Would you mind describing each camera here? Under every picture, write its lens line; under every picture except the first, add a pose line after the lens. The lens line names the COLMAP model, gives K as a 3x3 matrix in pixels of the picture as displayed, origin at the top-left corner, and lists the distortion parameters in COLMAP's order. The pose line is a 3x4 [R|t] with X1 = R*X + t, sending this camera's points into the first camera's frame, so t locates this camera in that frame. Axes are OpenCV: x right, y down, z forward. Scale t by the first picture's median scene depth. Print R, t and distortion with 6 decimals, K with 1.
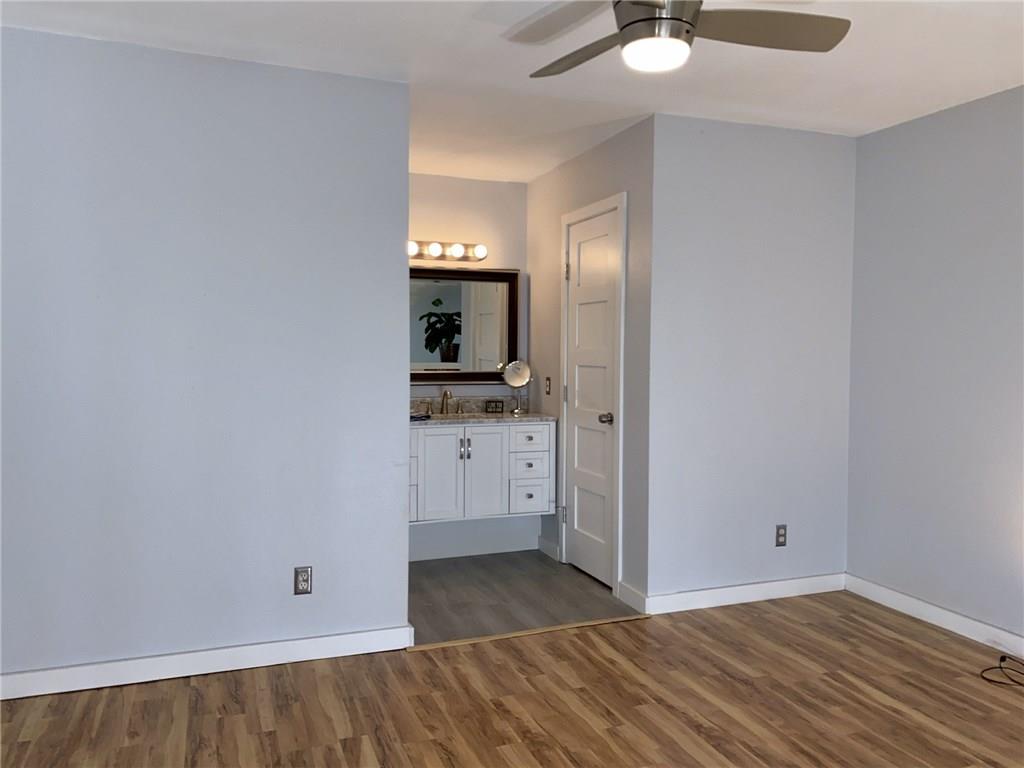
lens RADIAL K [[774.7, 0, 512.3], [0, 774.7, 385.1], [0, 0, 1]] dist [0.045599, -0.061837]
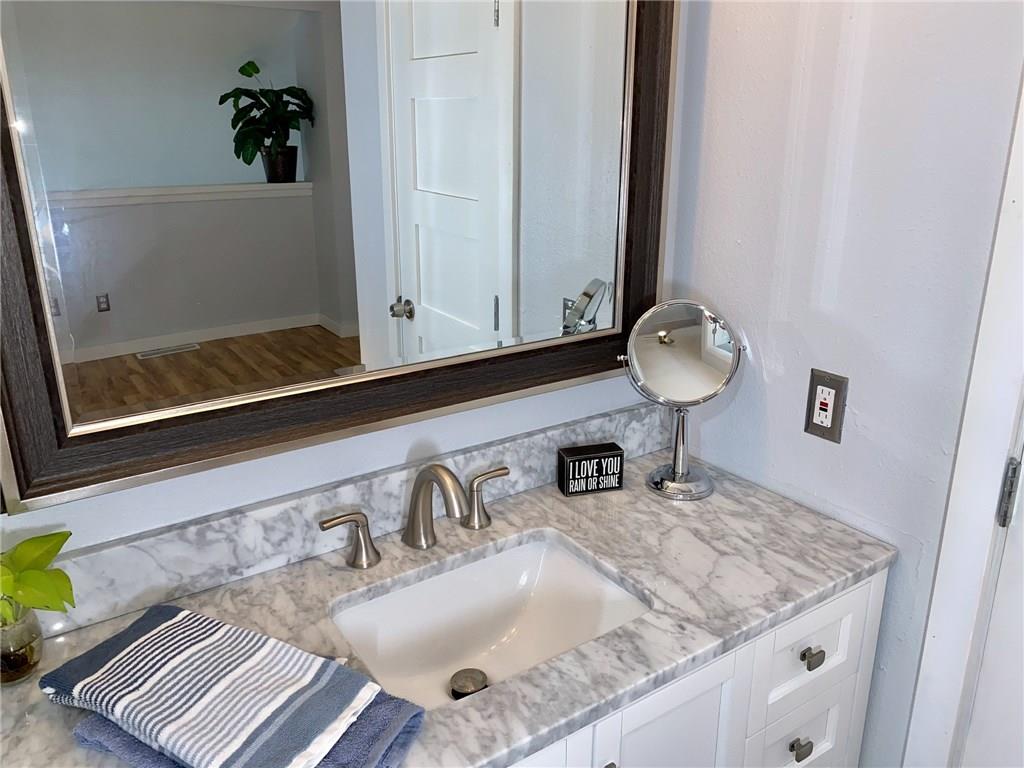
lens RADIAL K [[774.7, 0, 508.2], [0, 774.7, 376.3], [0, 0, 1]] dist [0.045599, -0.061837]
pose [[0.973293, -0.076813, 0.216334, -0.055982], [0.017836, 0.964815, 0.262324, -0.039448], [-0.228872, -0.251460, 0.940418, 0.393906]]
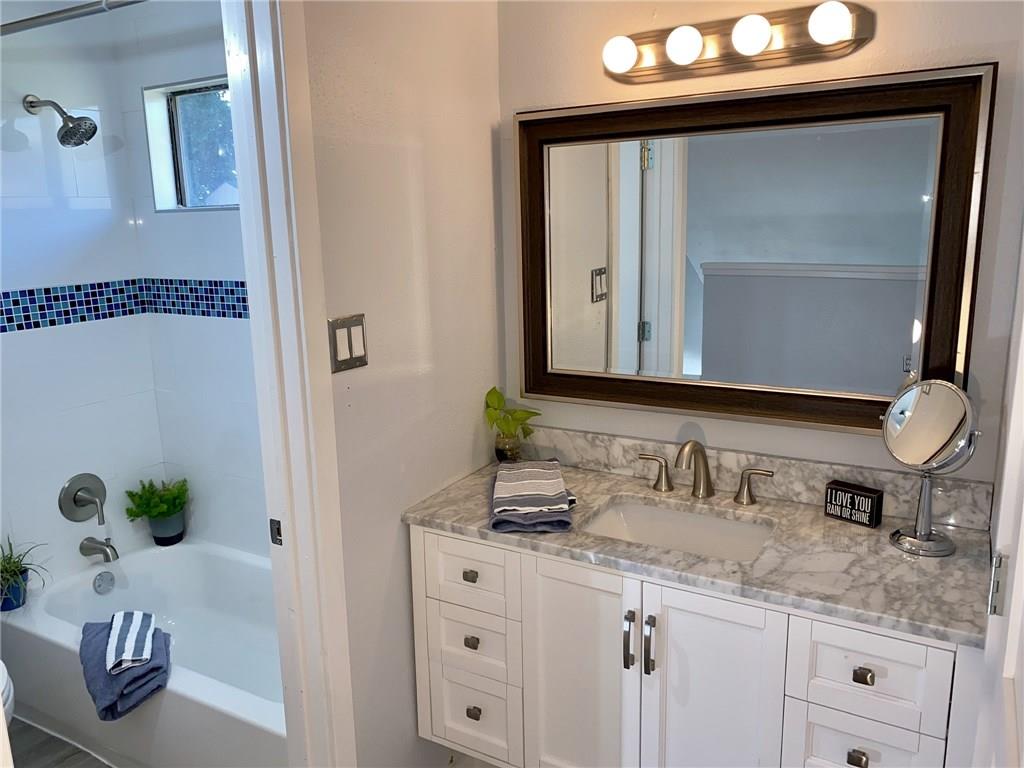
lens RADIAL K [[774.7, 0, 513.7], [0, 774.7, 385.1], [0, 0, 1]] dist [0.045599, -0.061837]
pose [[0.627299, 0.141009, -0.765906, 0.071361], [-0.009795, 0.984822, 0.173291, -0.041635], [0.778717, -0.101203, 0.619159, 0.353456]]
